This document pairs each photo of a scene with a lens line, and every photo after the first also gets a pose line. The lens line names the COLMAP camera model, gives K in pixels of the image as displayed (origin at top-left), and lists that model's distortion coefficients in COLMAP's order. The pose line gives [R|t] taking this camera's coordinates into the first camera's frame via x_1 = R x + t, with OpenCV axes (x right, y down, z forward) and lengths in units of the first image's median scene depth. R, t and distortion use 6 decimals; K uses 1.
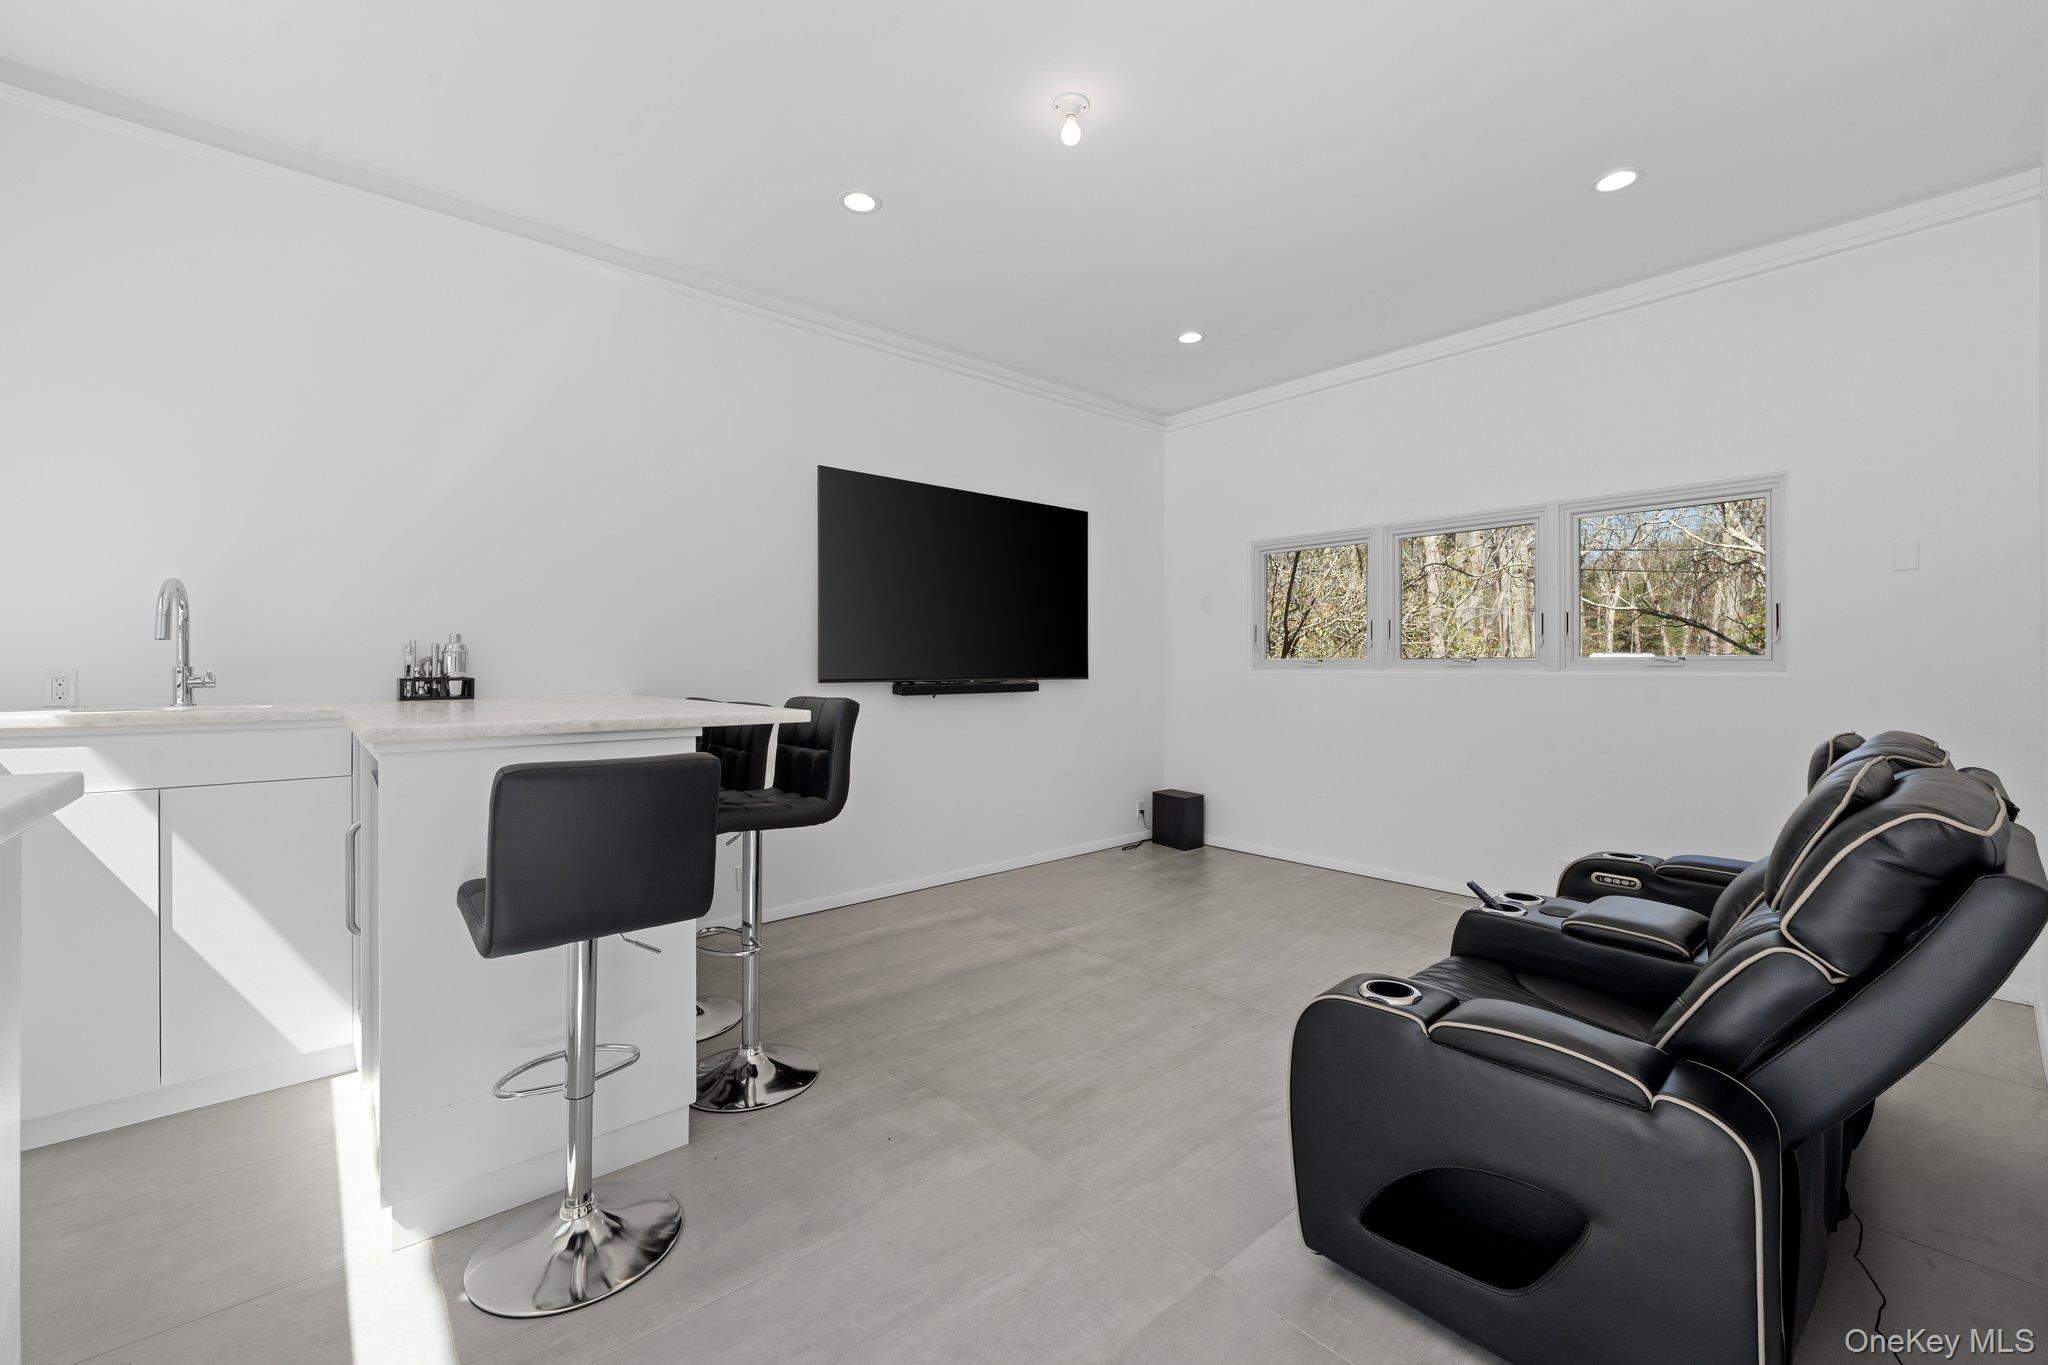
lens RADIAL K [[829.8, 0, 1017.5], [0, 829.8, 679.1], [0, 0, 1]] dist [-0.001880, -0.000364]
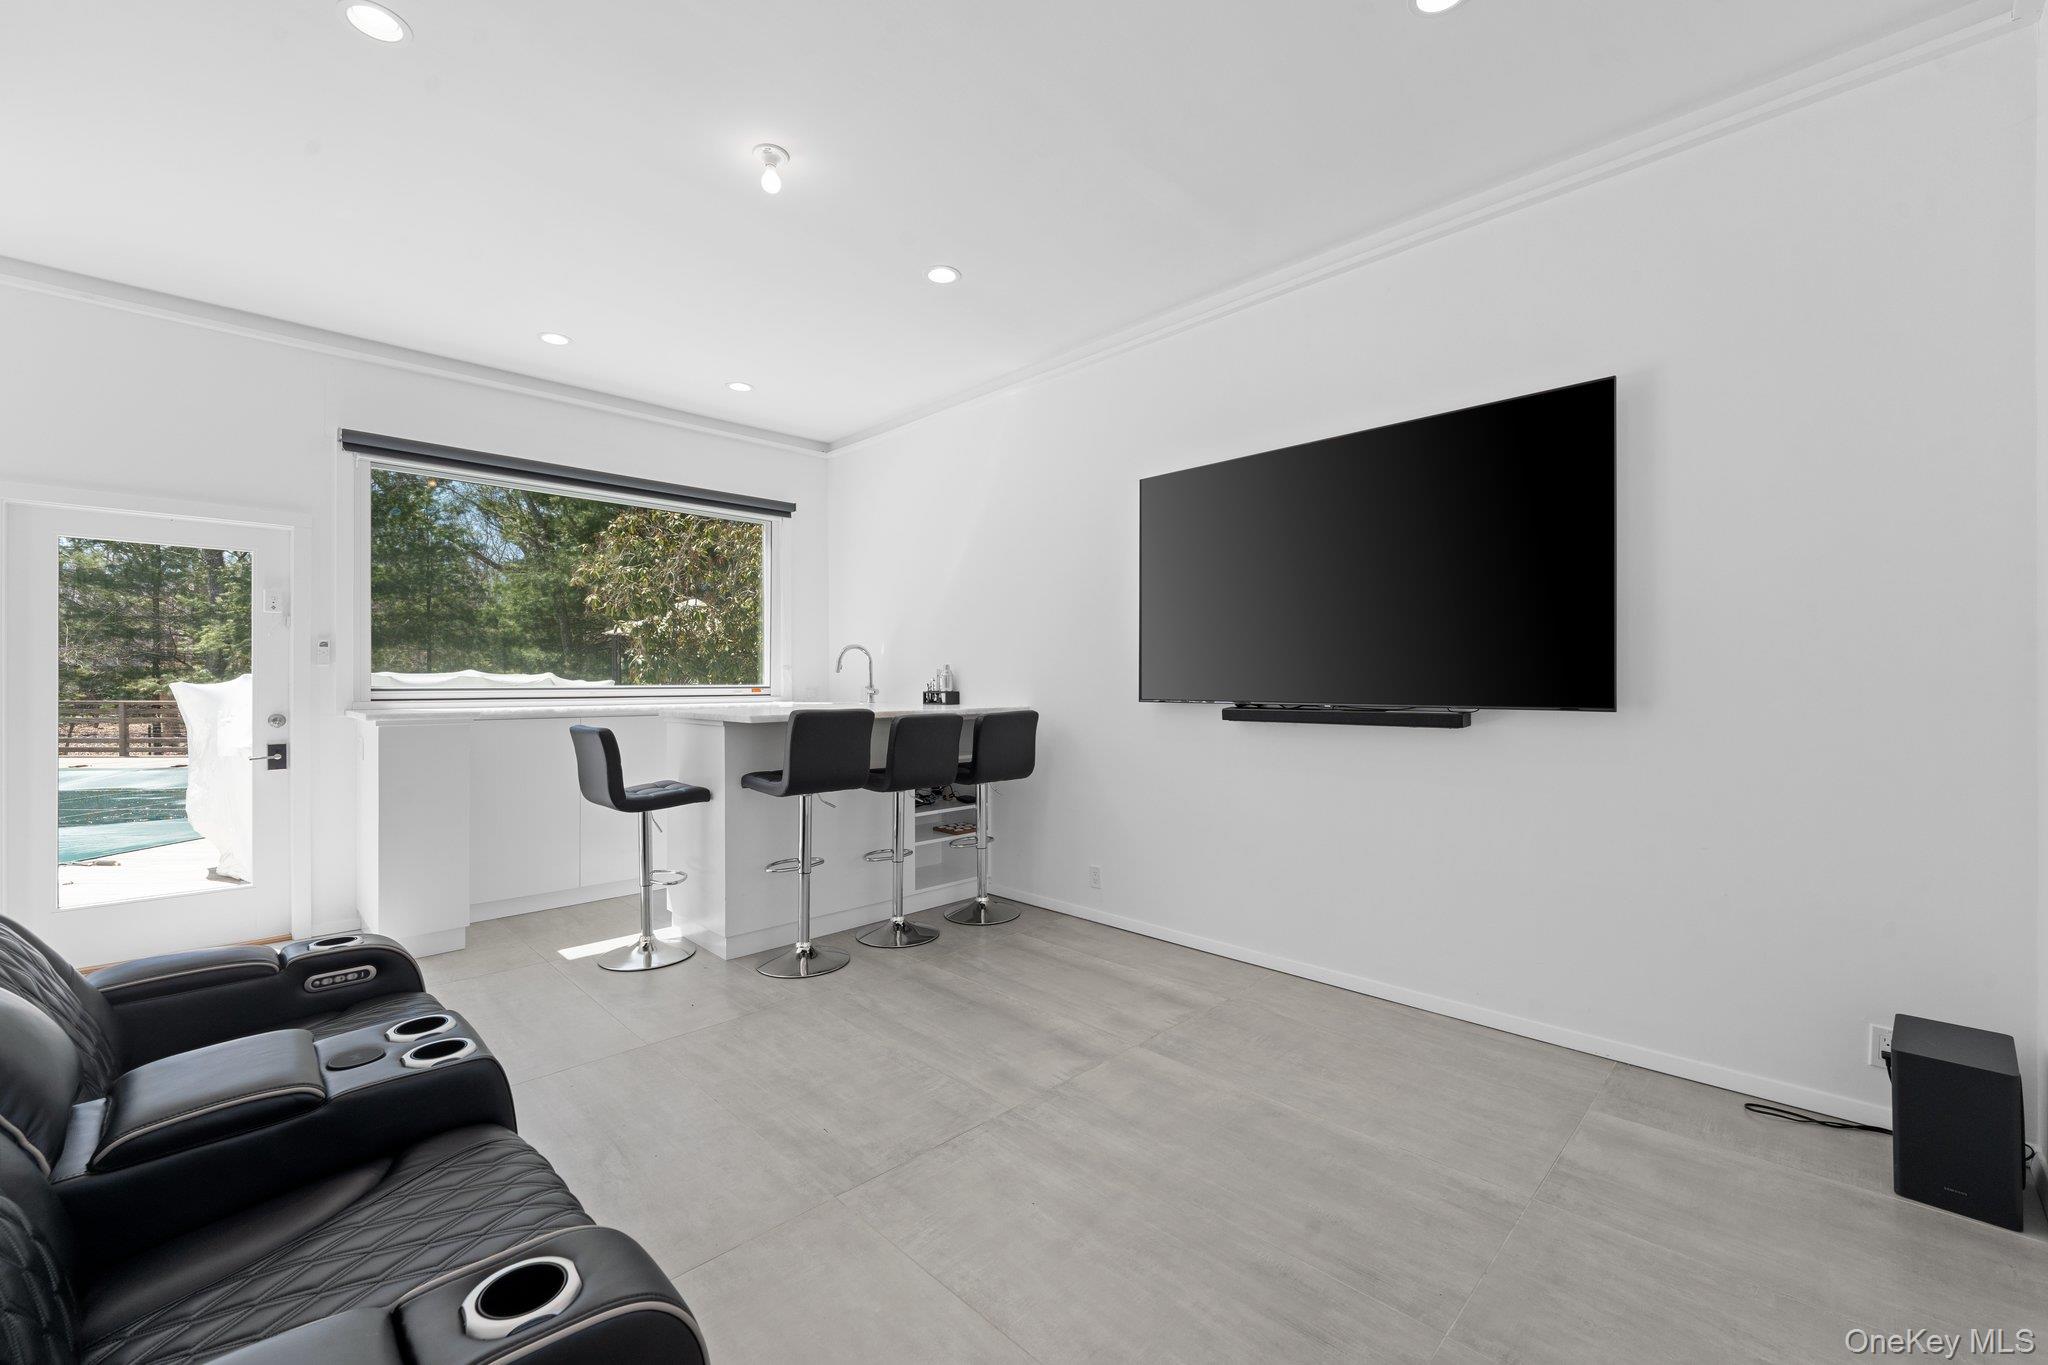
lens RADIAL K [[829.8, 0, 1017.5], [0, 829.8, 679.1], [0, 0, 1]] dist [-0.001880, -0.000364]
pose [[0.059238, 0.000048, -0.998244, 0.778589], [-0.013624, 0.999907, -0.000760, -0.019828], [0.998151, 0.013645, 0.059233, 0.849543]]
